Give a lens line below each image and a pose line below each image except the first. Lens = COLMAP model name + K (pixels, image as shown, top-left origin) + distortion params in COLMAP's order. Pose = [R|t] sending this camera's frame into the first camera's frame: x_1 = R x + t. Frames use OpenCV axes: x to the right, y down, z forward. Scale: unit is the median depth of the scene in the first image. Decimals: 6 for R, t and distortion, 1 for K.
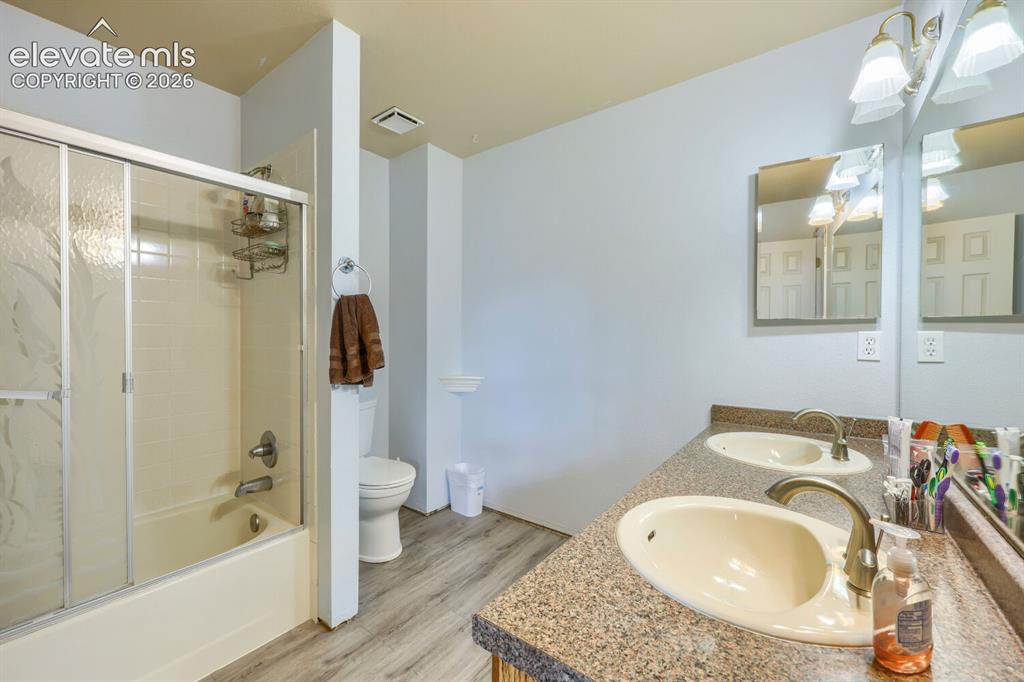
lens RADIAL K [[409.2, 0, 507.8], [0, 409.2, 339.9], [0, 0, 1]] dist [-0.001187, -0.001291]
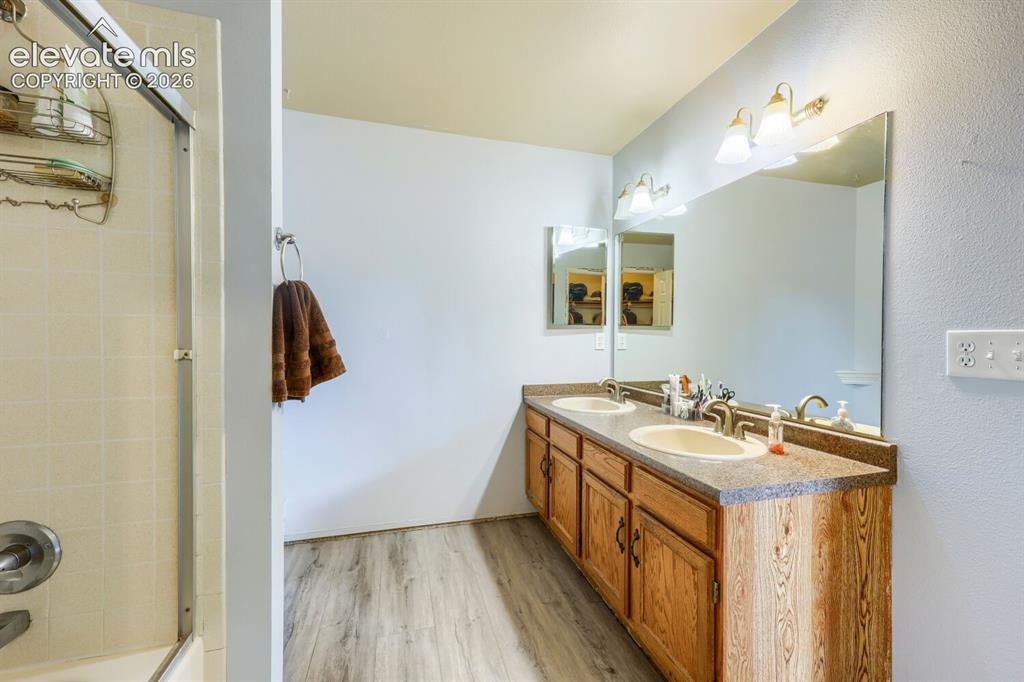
lens RADIAL K [[409.2, 0, 514.6], [0, 409.2, 339.7], [0, 0, 1]] dist [-0.001187, -0.001291]
pose [[0.586933, -0.008507, 0.809591, -0.675934], [0.001486, 0.999954, 0.009430, -0.008251], [-0.809634, -0.004331, 0.586919, 0.218517]]
